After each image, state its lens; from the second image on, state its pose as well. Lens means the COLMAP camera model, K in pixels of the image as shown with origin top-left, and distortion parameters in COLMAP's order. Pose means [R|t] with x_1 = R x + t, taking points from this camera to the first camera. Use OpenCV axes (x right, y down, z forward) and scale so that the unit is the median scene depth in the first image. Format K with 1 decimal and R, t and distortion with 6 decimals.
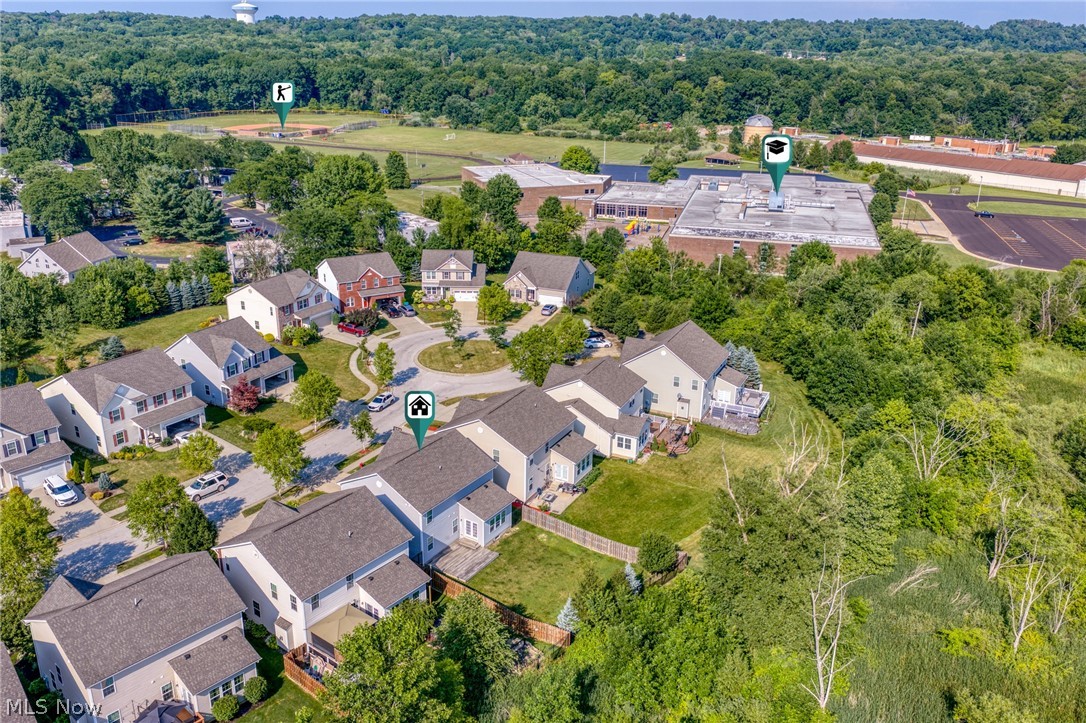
lens RADIAL K [[881.3, 0, 543.4], [0, 881.3, 360.6], [0, 0, 1]] dist [0.023157, -0.029623]
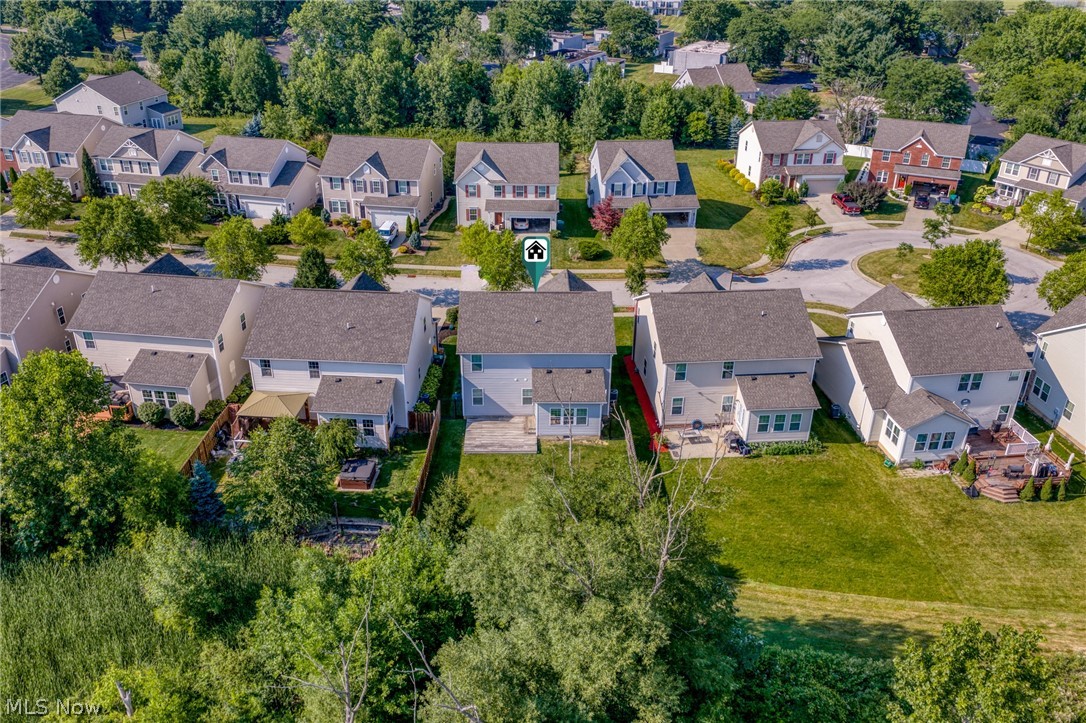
lens RADIAL K [[881.3, 0, 543.6], [0, 881.3, 362.0], [0, 0, 1]] dist [0.023157, -0.029623]
pose [[0.554566, 0.373741, -0.743488, 0.381924], [-0.290190, 0.924236, 0.248148, -0.031136], [0.779902, 0.078139, 0.621005, 0.421205]]
